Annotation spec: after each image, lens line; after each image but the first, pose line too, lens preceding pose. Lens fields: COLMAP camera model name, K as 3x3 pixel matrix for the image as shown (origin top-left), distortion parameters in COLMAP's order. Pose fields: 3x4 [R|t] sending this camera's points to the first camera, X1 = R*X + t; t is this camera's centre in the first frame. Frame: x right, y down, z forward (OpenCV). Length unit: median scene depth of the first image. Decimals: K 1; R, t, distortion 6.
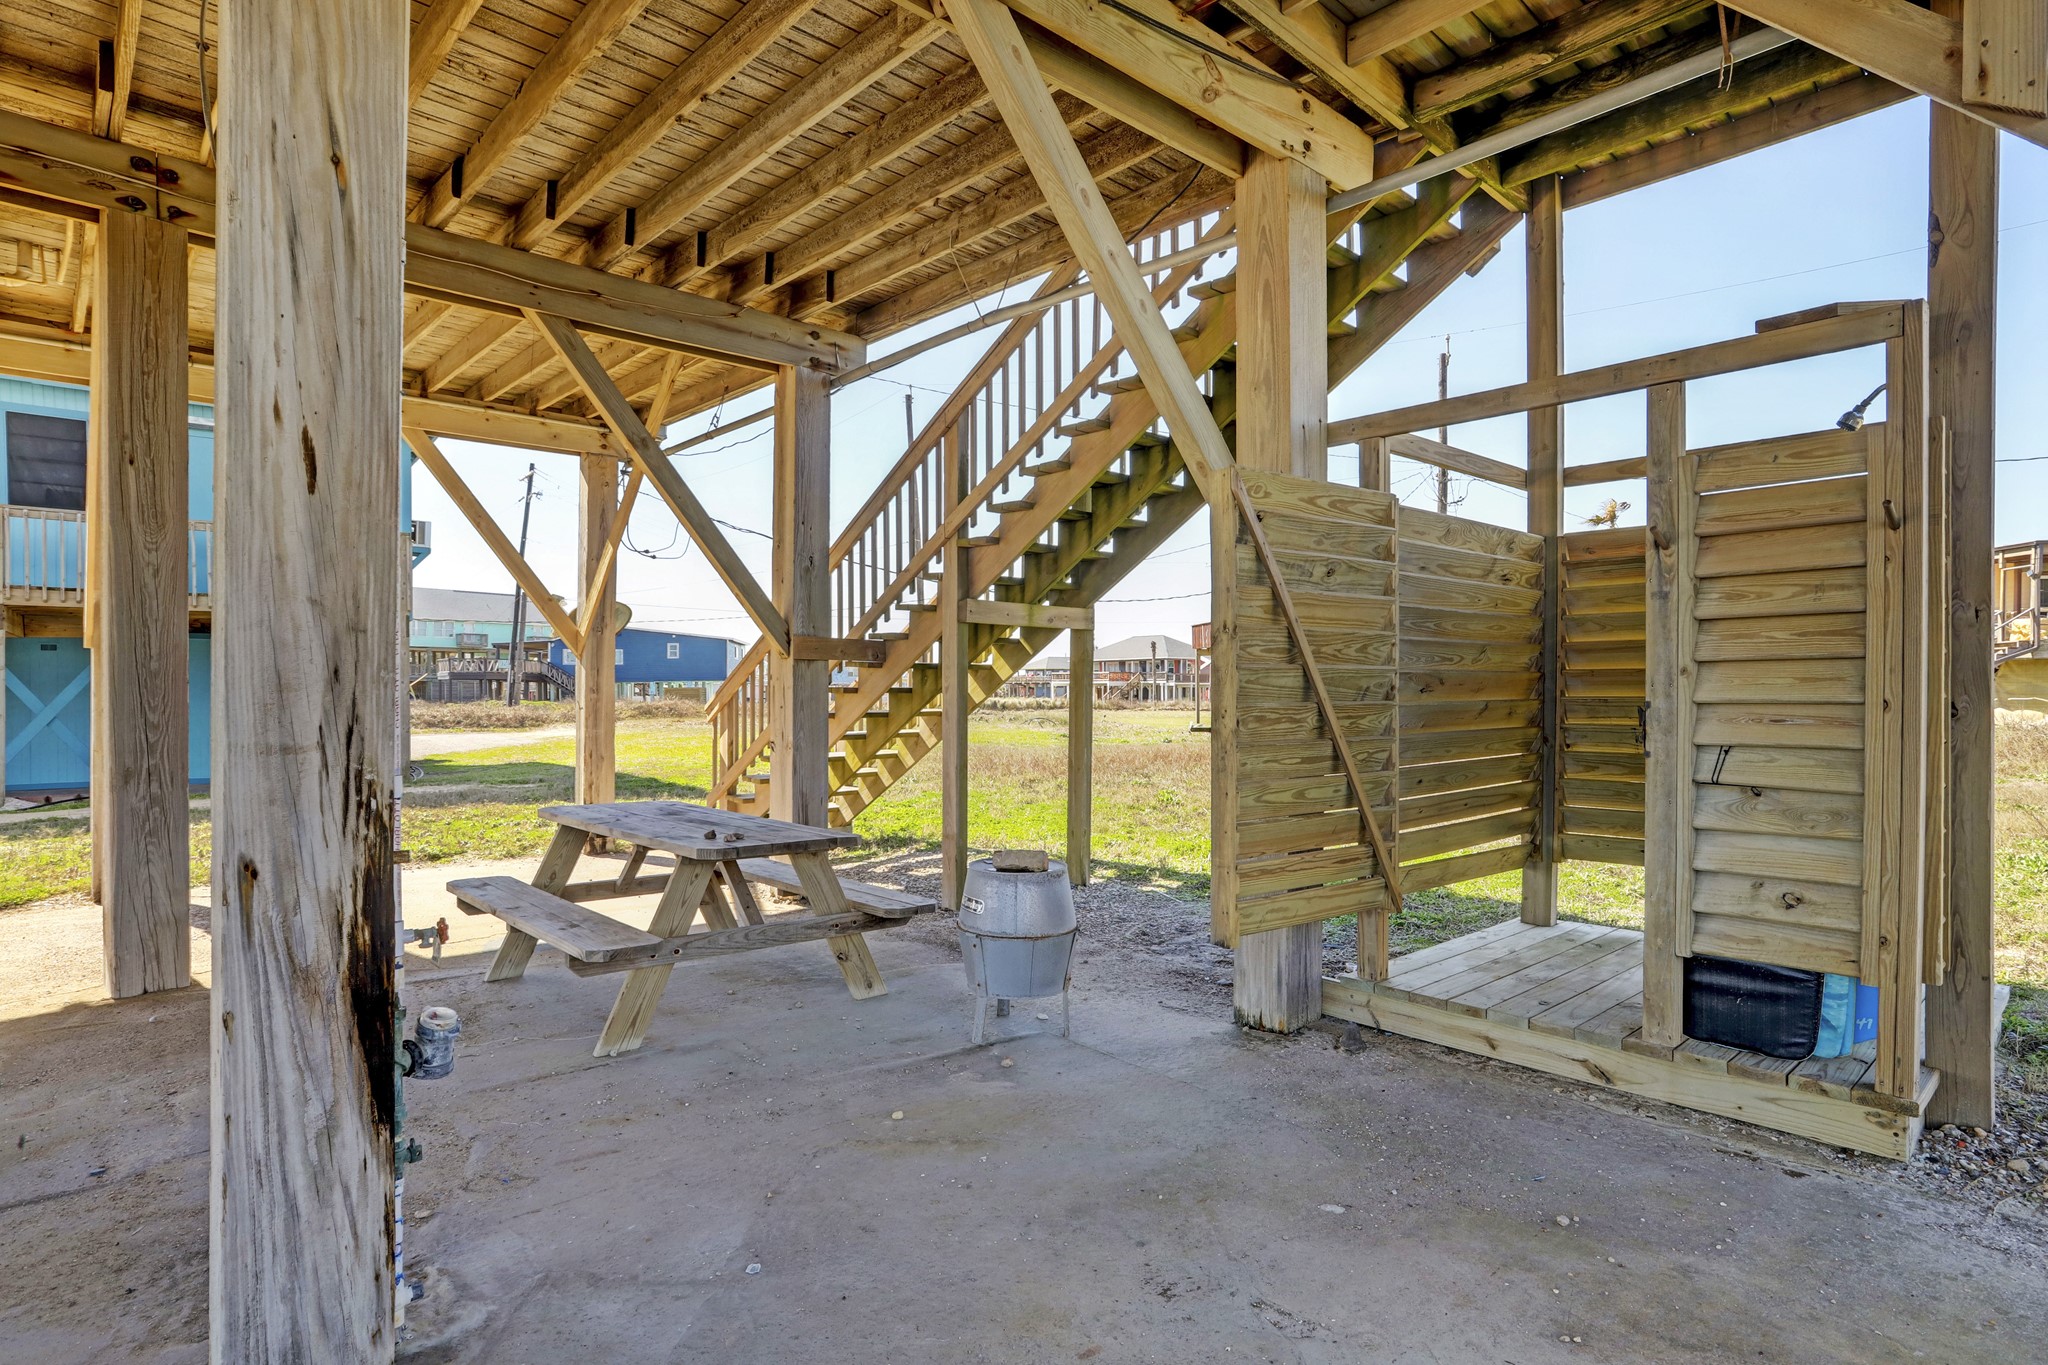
lens RADIAL K [[1061.7, 0, 1009.5], [0, 1061.7, 690.8], [0, 0, 1]] dist [0.002256, 0.004080]
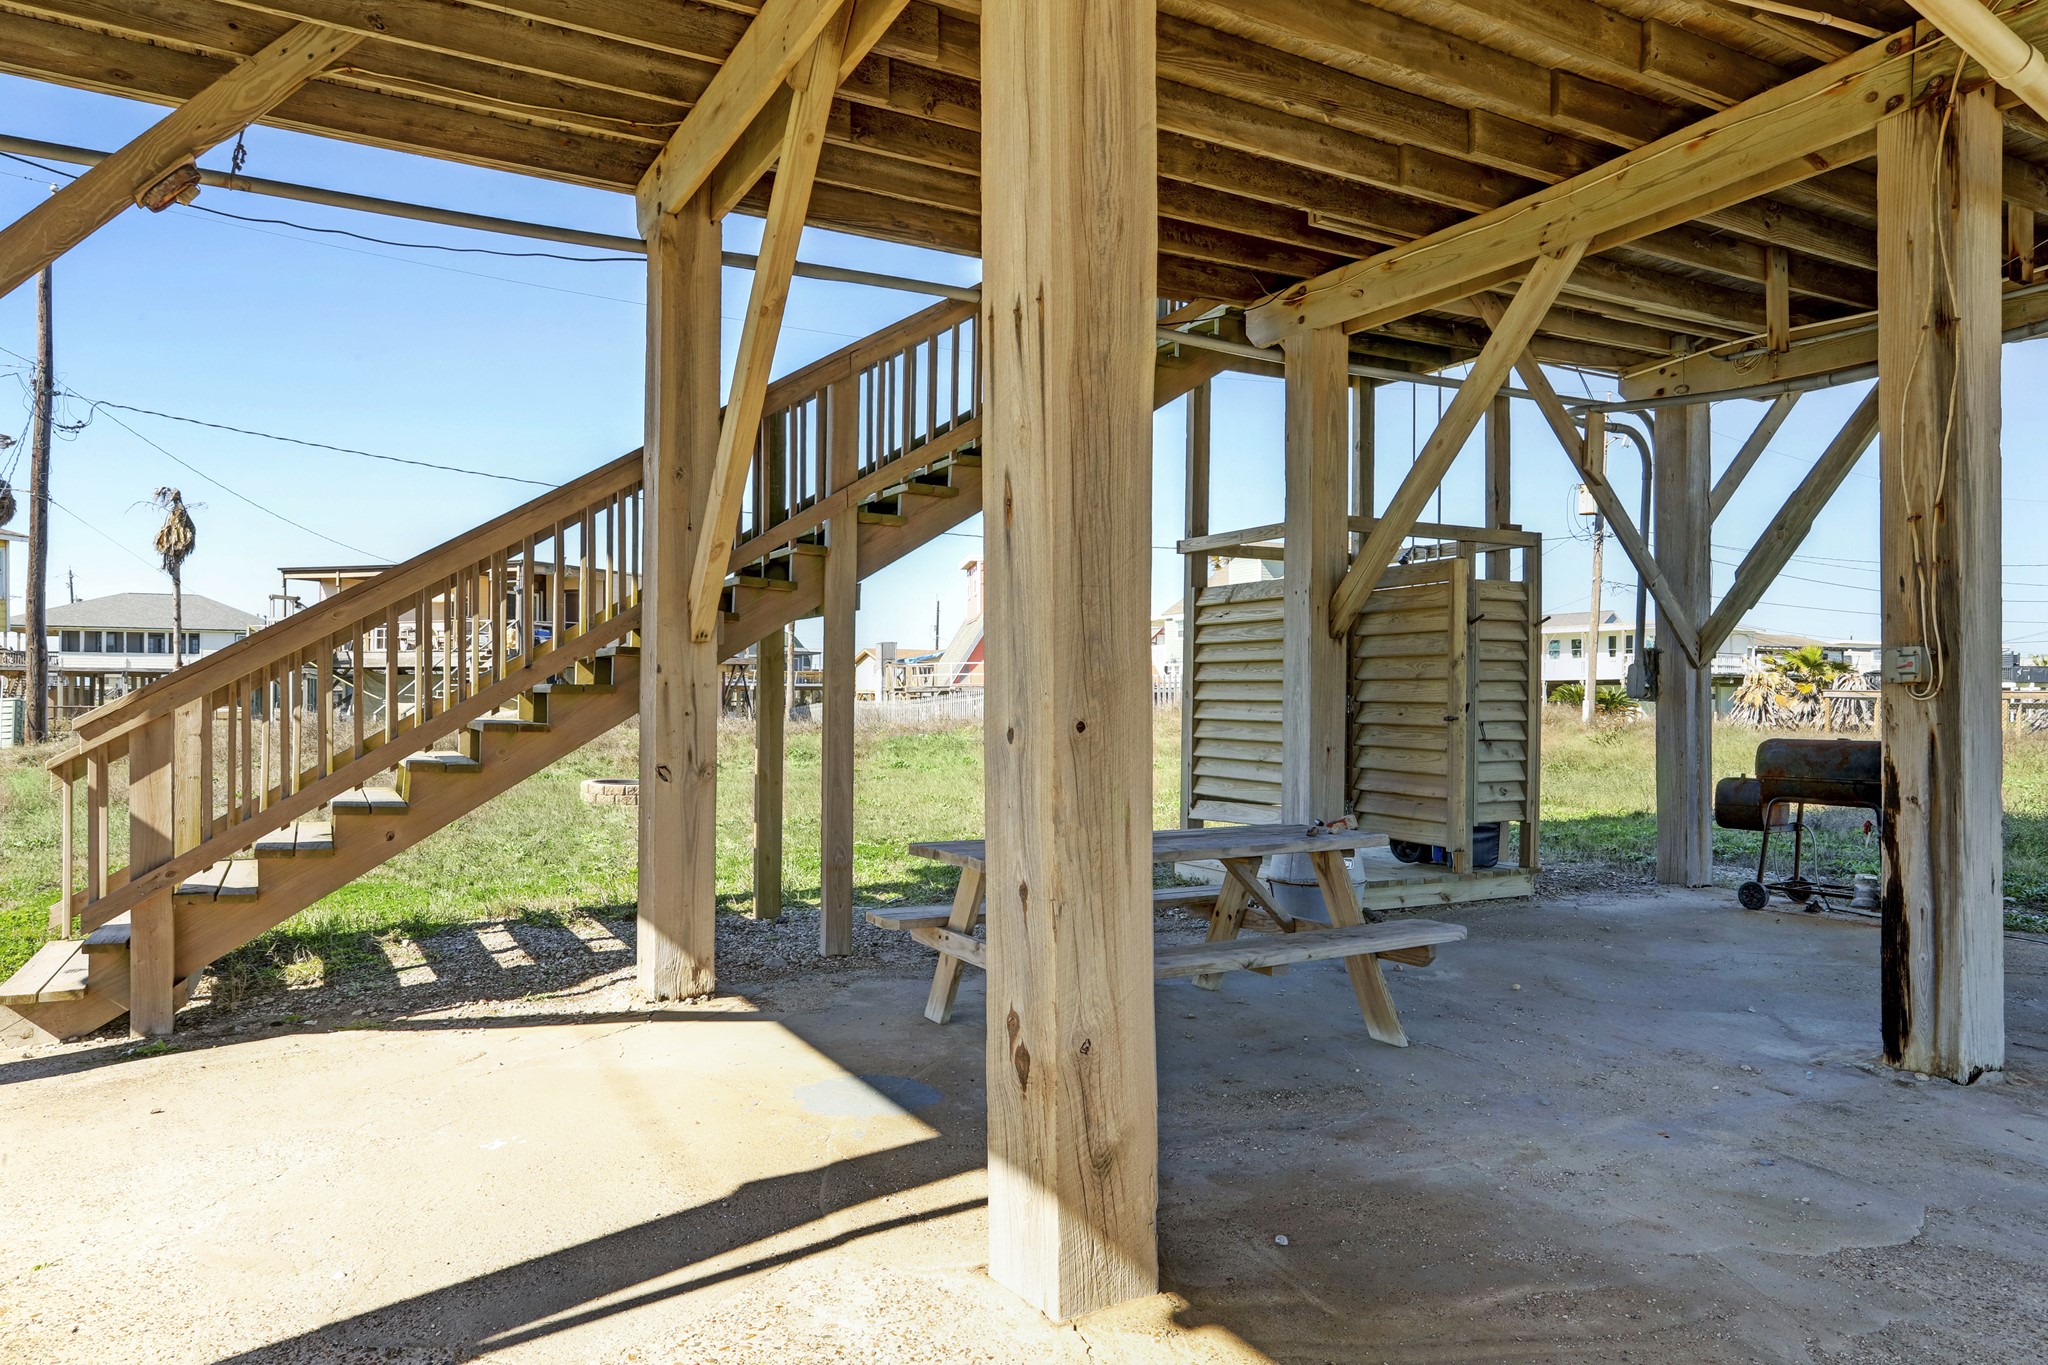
lens RADIAL K [[1309.3, 0, 1023.7], [0, 1309.3, 688.8], [0, 0, 1]] dist [0.001592, 0.000786]
pose [[0.221197, 0.011137, 0.975166, -2.140178], [0.006170, 0.999899, -0.012819, 0.012654], [-0.975210, 0.008853, 0.221106, 1.352735]]
